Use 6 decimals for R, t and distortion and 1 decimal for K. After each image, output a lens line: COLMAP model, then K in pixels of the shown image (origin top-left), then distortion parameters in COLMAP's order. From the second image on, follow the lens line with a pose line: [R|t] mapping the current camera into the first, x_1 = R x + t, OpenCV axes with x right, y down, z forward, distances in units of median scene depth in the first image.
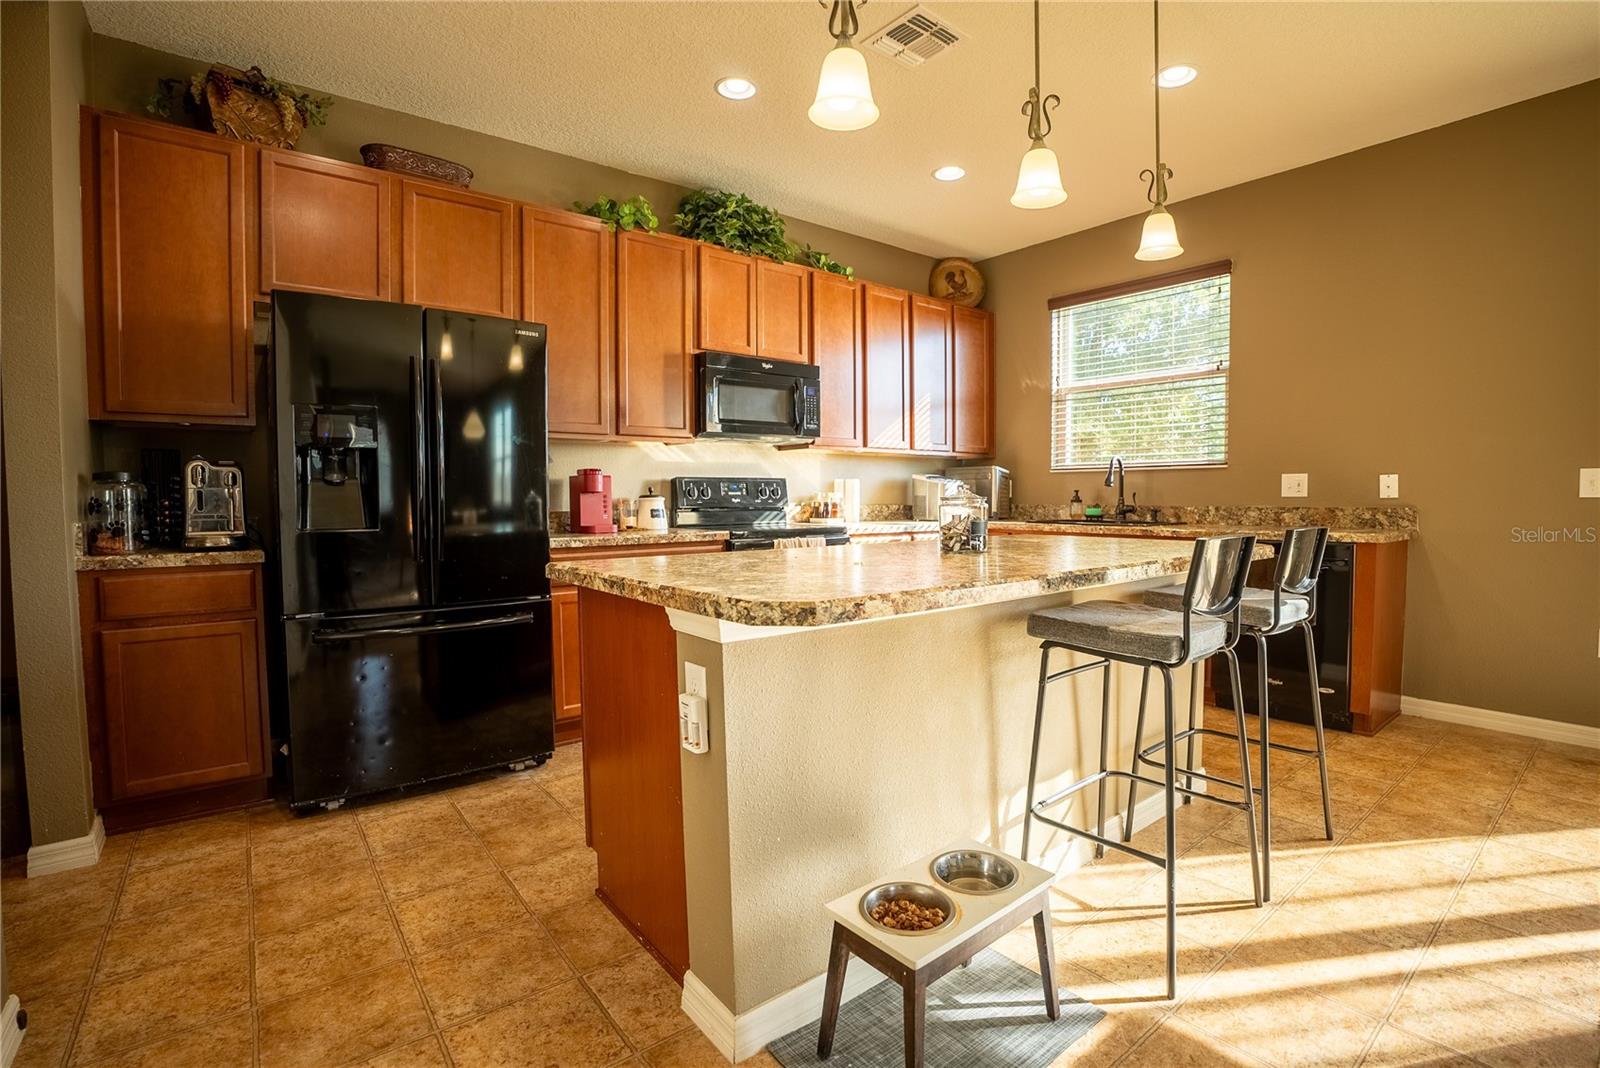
lens RADIAL K [[737.8, 0, 810.4], [0, 737.8, 532.2], [0, 0, 1]] dist [-0.069104, 0.015005]
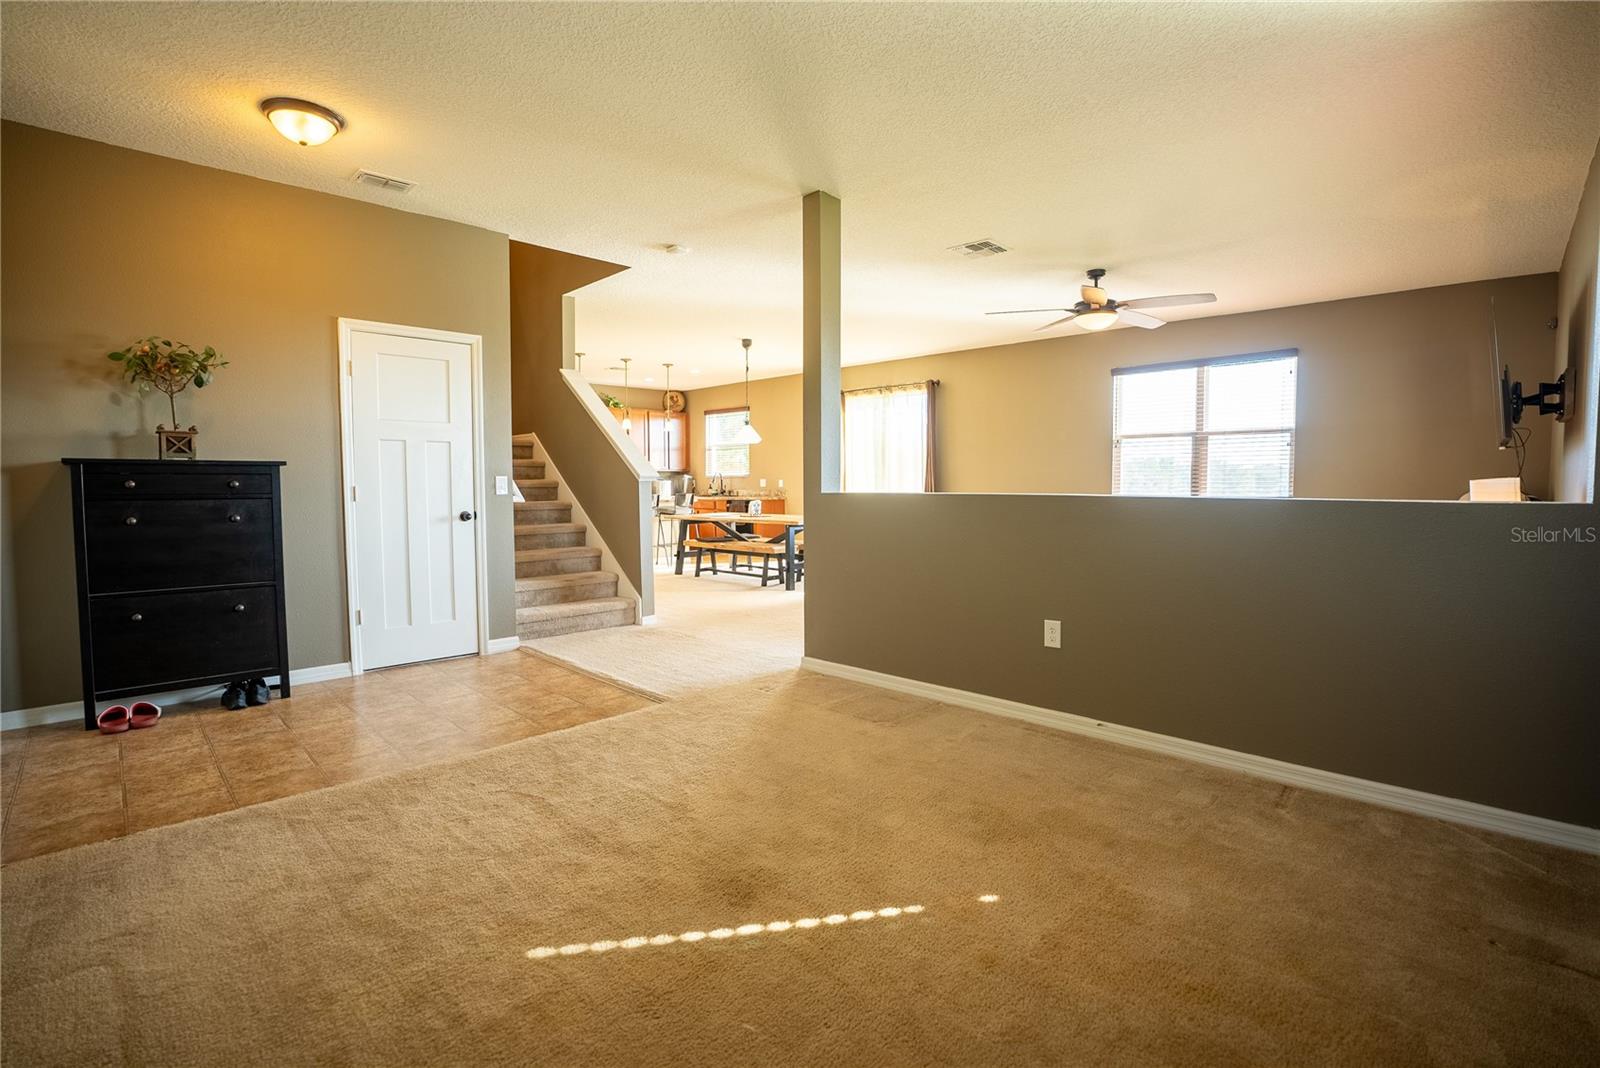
lens RADIAL K [[737.8, 0, 806.0], [0, 737.8, 526.6], [0, 0, 1]] dist [-0.069104, 0.015005]
pose [[0.992429, -0.005178, 0.122709, 0.508113], [0.003857, 0.999932, 0.010995, 0.093026], [-0.122758, -0.010439, 0.992382, -2.330034]]
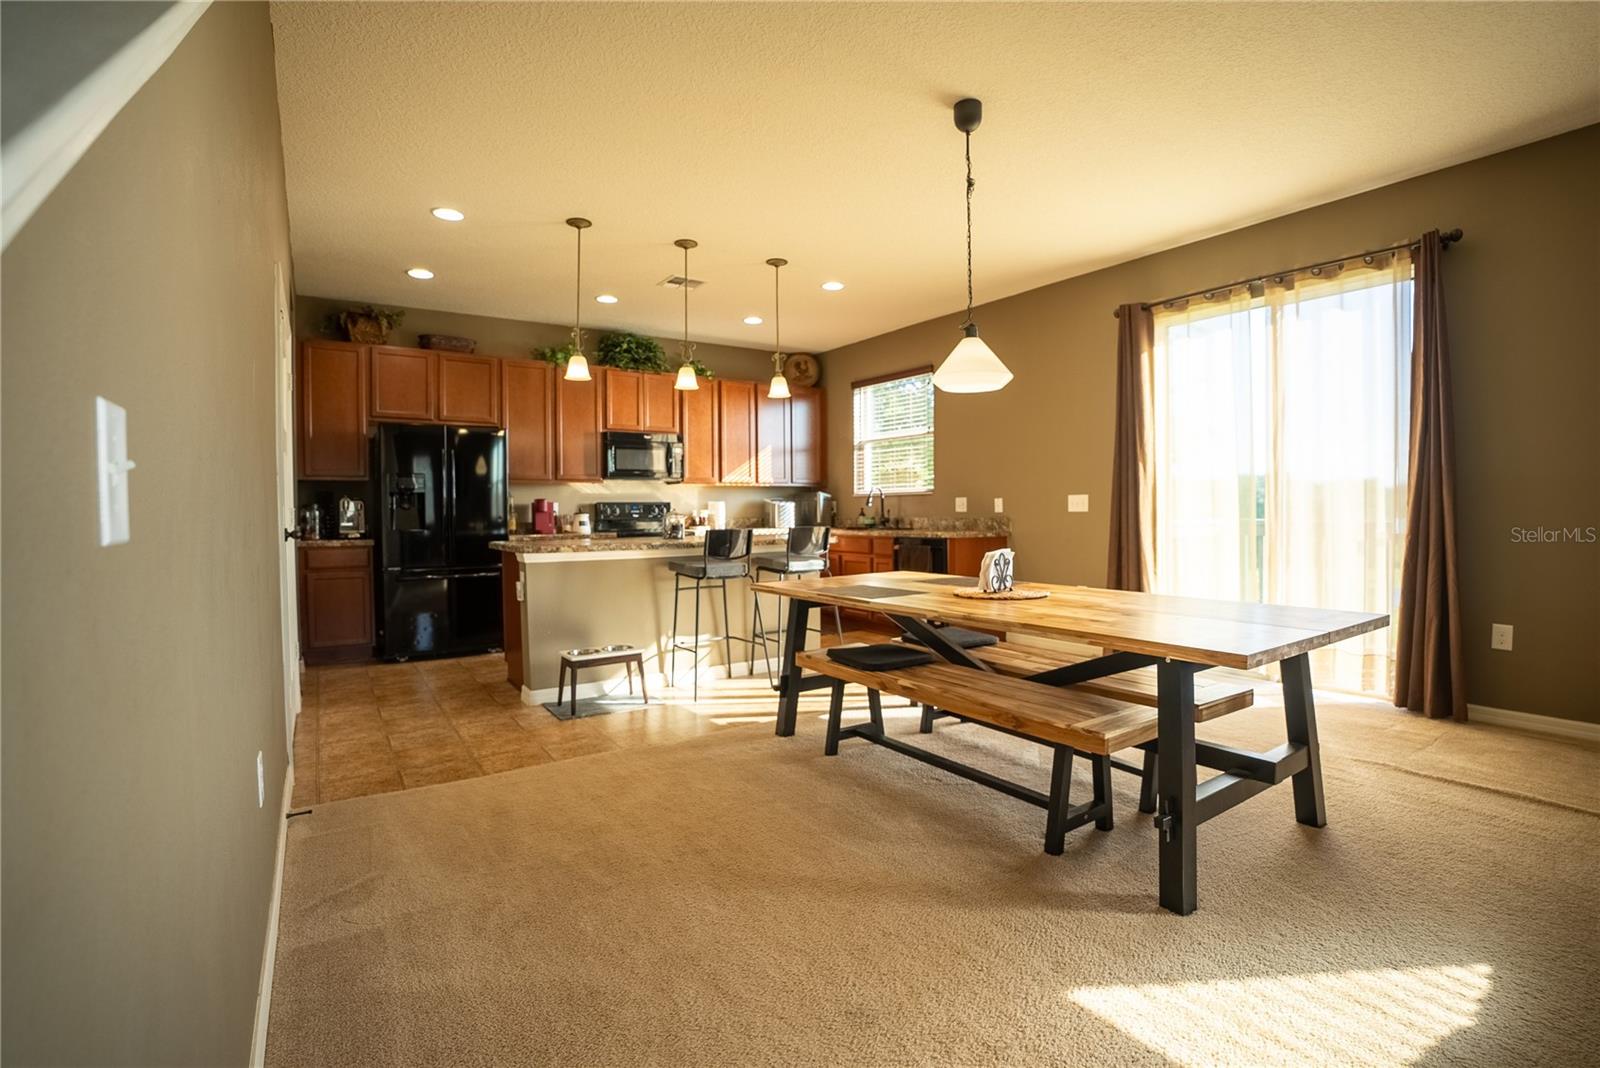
lens RADIAL K [[737.8, 0, 800.6], [0, 737.8, 530.5], [0, 0, 1]] dist [-0.069104, 0.015005]
pose [[0.996678, -0.001303, -0.081433, 0.484542], [-0.000387, 0.999785, -0.020745, 0.029190], [0.081442, 0.020708, 0.996463, -0.743870]]
